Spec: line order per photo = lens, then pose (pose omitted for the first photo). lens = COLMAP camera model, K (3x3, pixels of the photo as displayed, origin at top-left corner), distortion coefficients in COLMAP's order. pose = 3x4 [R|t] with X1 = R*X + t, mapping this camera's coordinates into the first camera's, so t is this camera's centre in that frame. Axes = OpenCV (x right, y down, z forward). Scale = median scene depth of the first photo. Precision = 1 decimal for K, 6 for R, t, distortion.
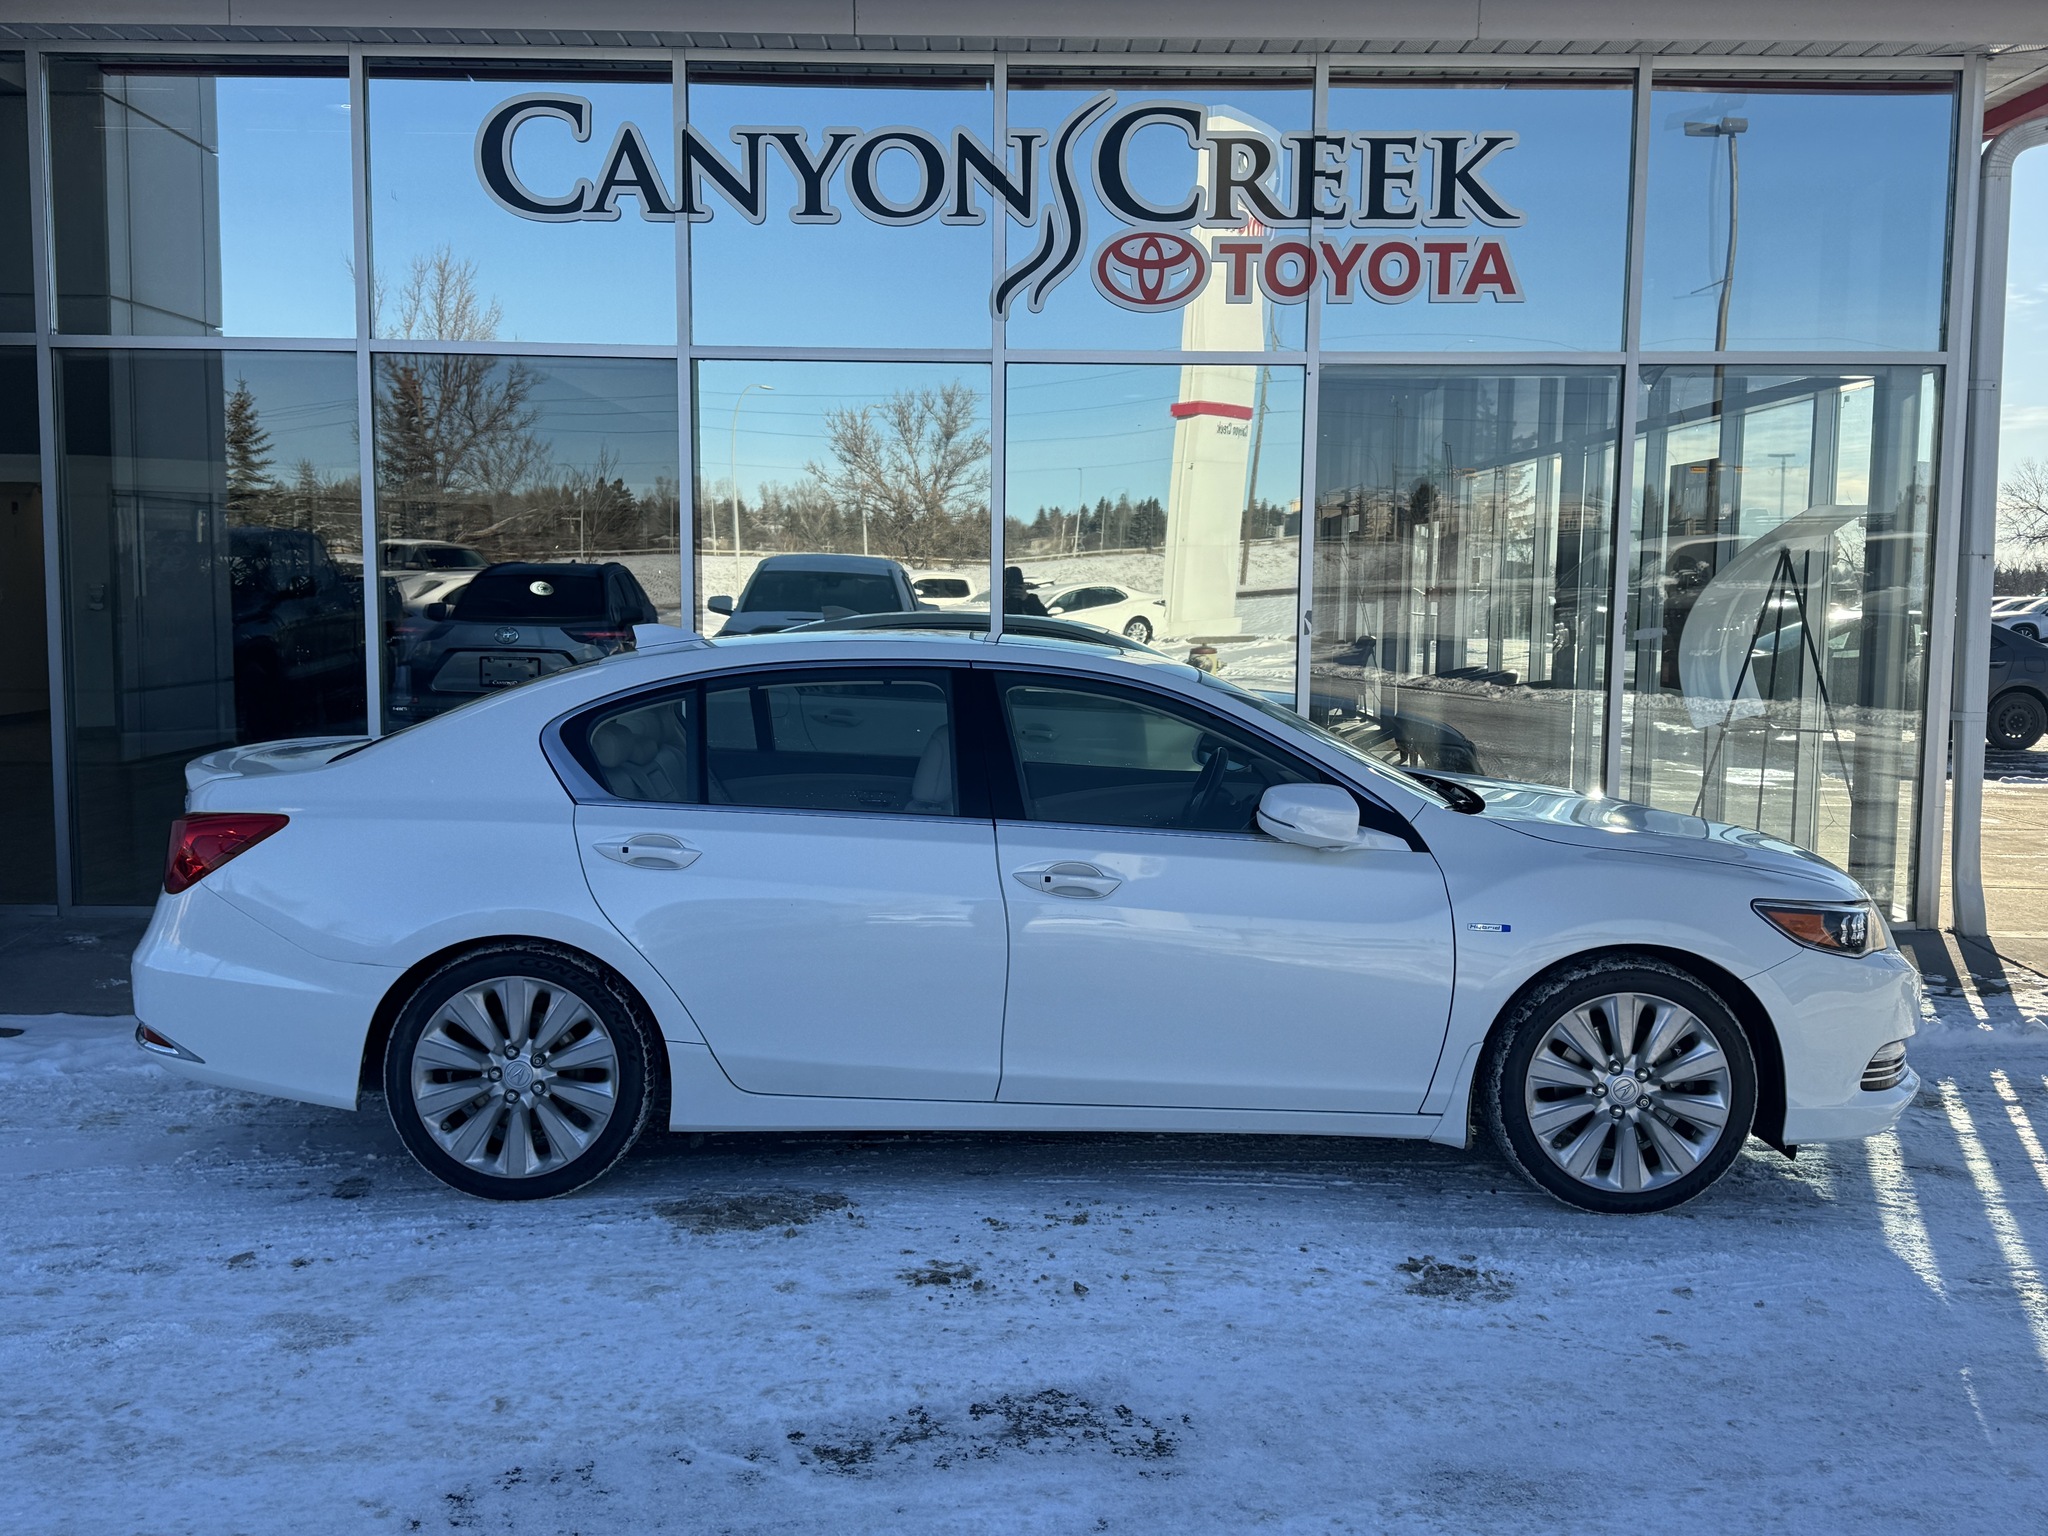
lens RADIAL K [[1996.4, 0, 1051.9], [0, 1996.4, 765.7], [0, 0, 1]] dist [0.178104, -0.361995]
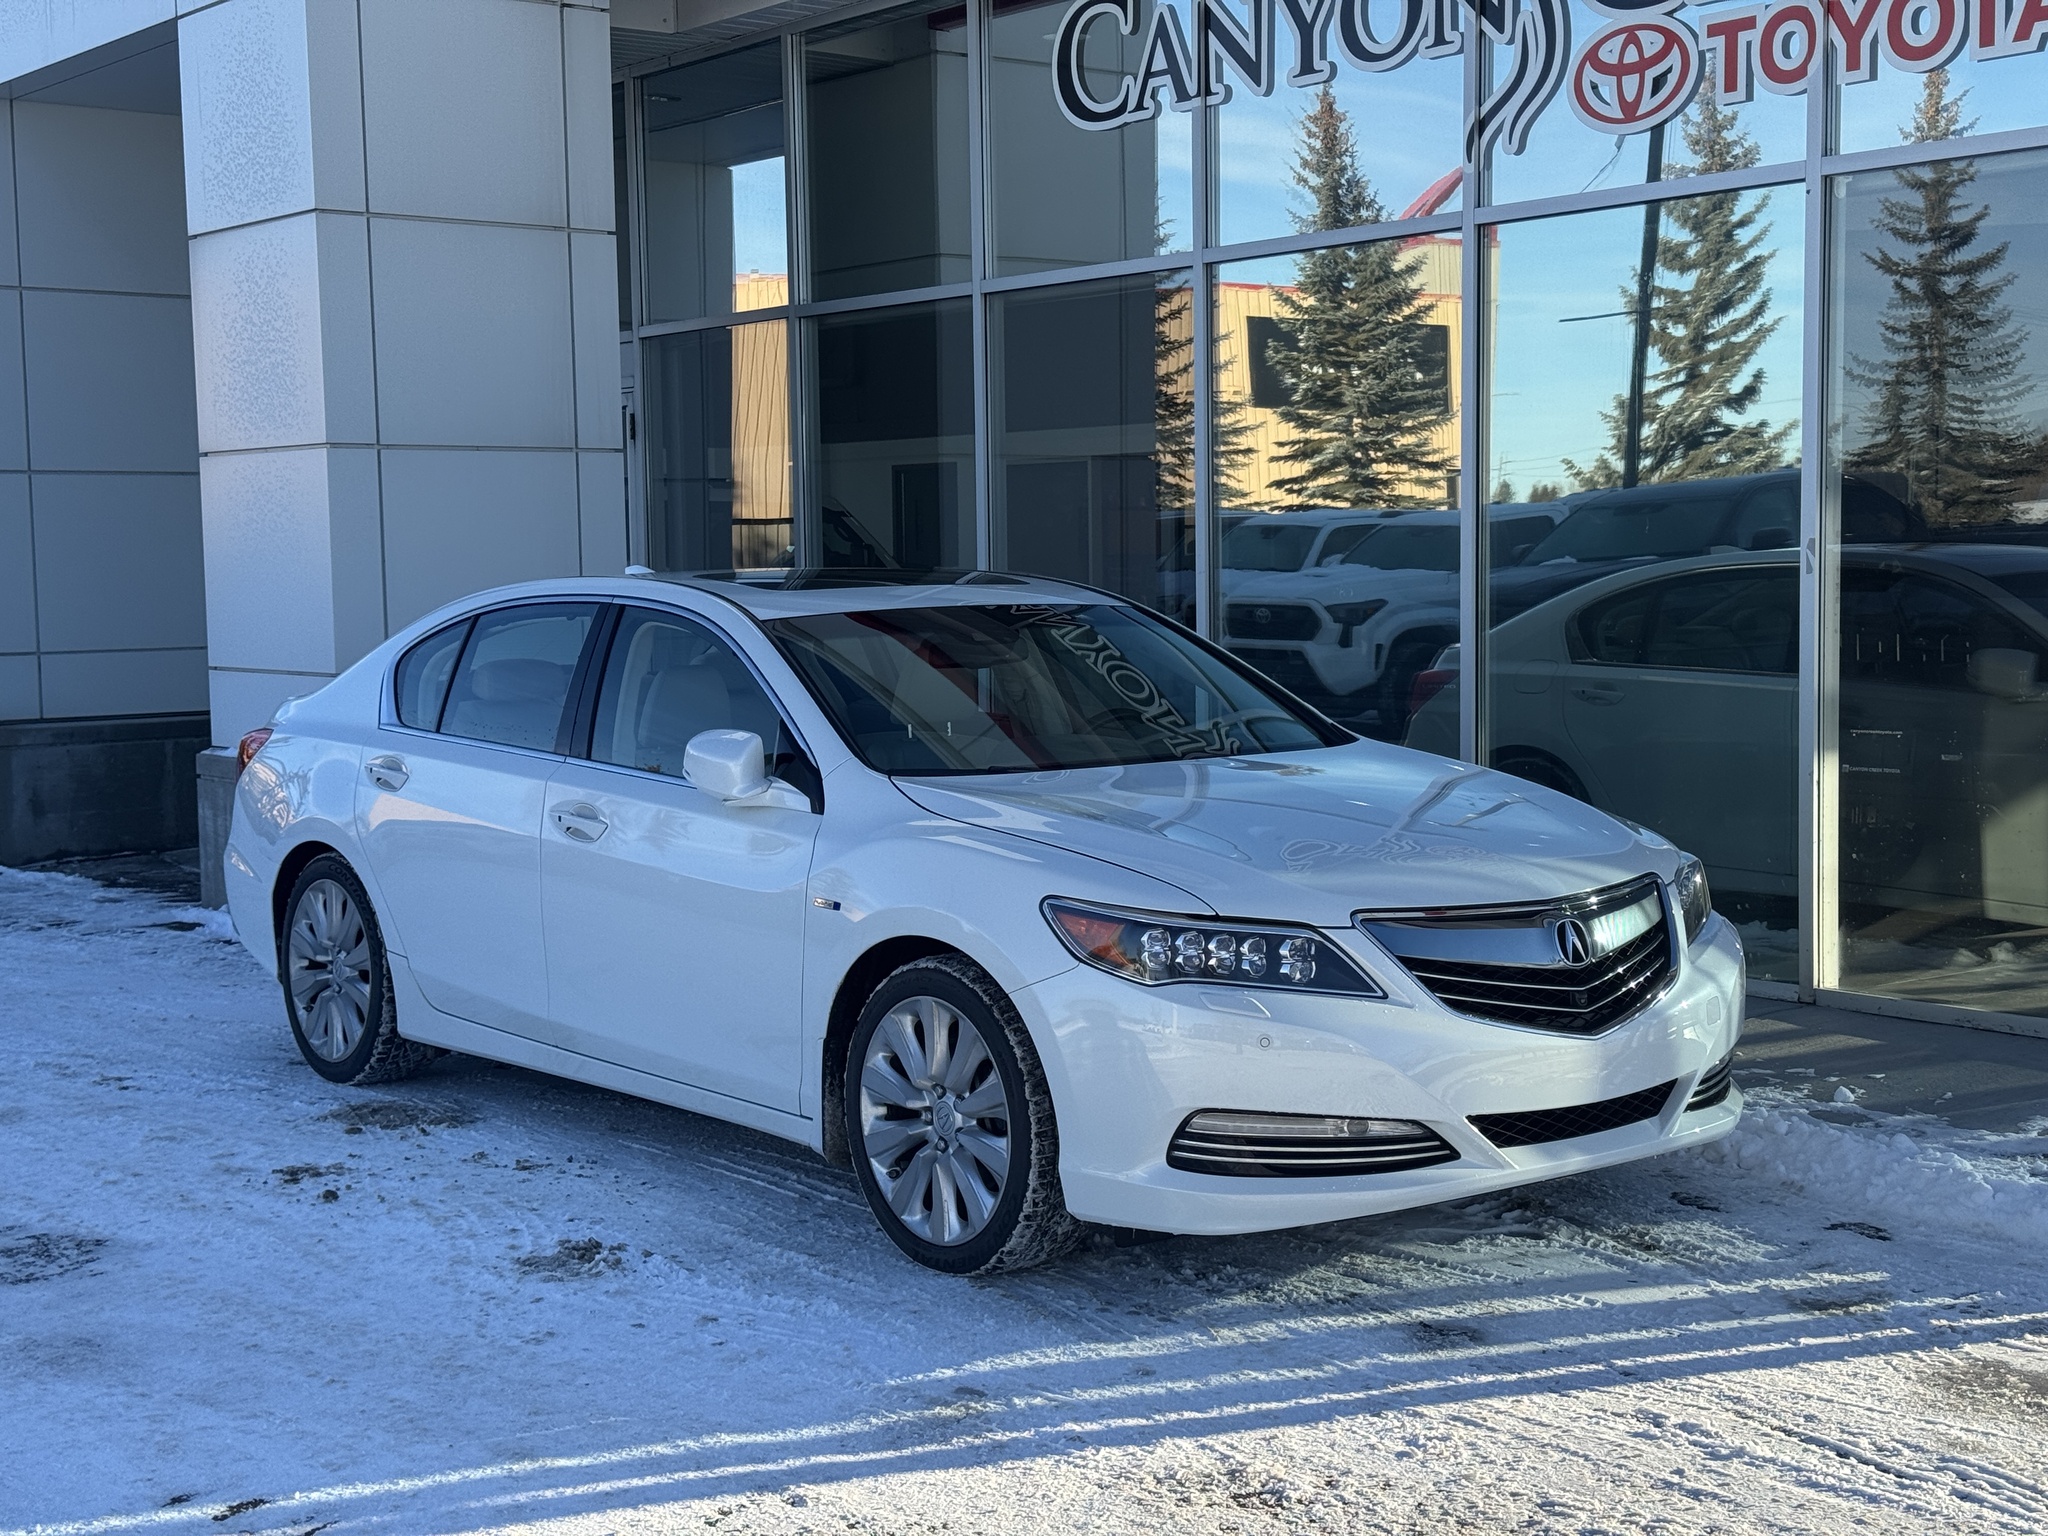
lens RADIAL K [[2796.5, 0, 1024.0], [0, 2796.5, 768.0], [0, 0, 1]] dist [0.227744, -0.631353]
pose [[0.623762, 0.041343, -0.780520, 1.183802], [-0.050815, 0.998632, 0.012286, 0.004038], [0.779961, 0.031999, 0.625010, 0.316441]]
